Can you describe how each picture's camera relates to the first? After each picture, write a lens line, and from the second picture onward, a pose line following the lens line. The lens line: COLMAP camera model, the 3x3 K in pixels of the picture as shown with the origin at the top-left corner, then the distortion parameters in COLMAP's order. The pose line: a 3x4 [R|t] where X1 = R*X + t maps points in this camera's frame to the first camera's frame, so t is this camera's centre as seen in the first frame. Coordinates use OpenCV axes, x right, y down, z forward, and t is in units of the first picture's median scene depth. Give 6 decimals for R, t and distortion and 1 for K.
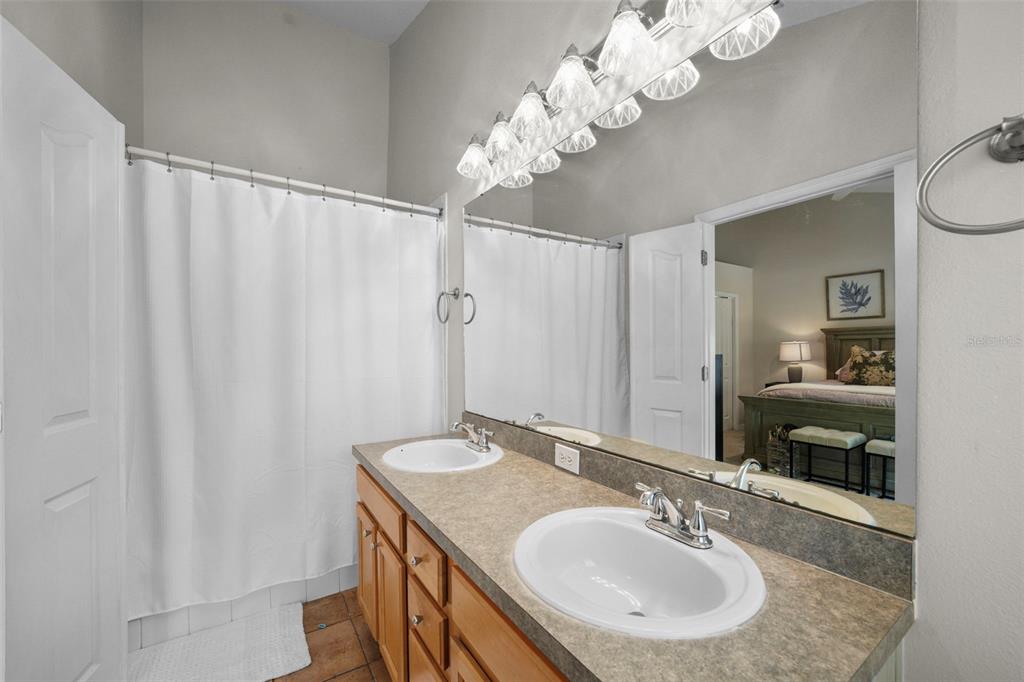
lens RADIAL K [[398.3, 0, 506.9], [0, 398.3, 349.6], [0, 0, 1]] dist [-0.008181, 0.001889]
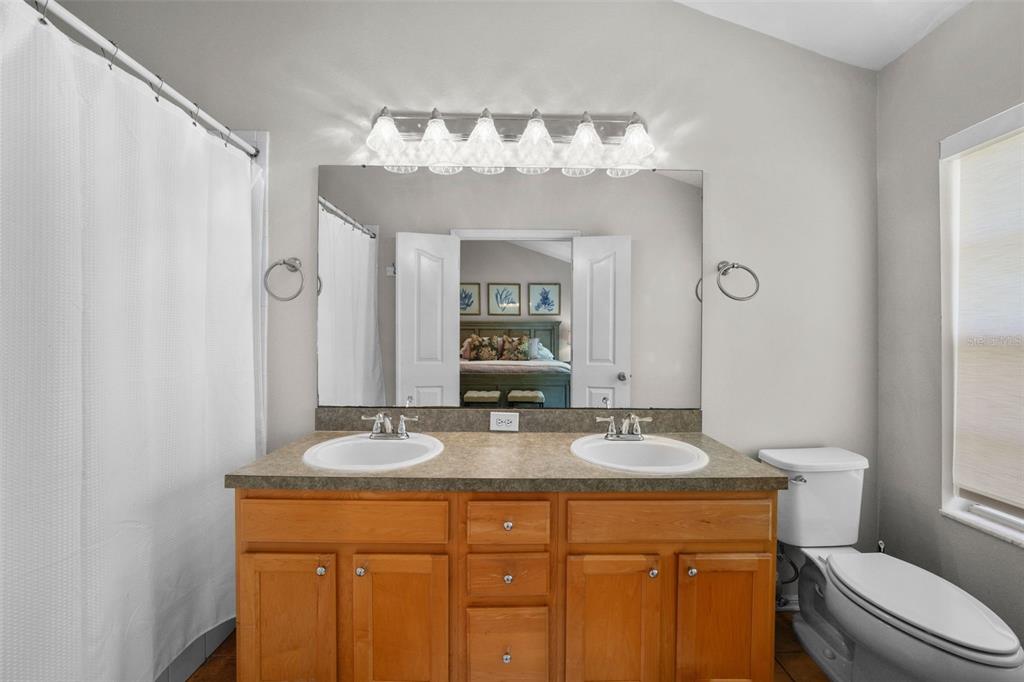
lens RADIAL K [[398.3, 0, 506.5], [0, 398.3, 334.2], [0, 0, 1]] dist [-0.008181, 0.001889]
pose [[0.546732, 0.008693, 0.837263, -0.541643], [-0.004338, 0.999962, -0.007549, 0.003648], [-0.837296, 0.000495, 0.546749, 0.184759]]
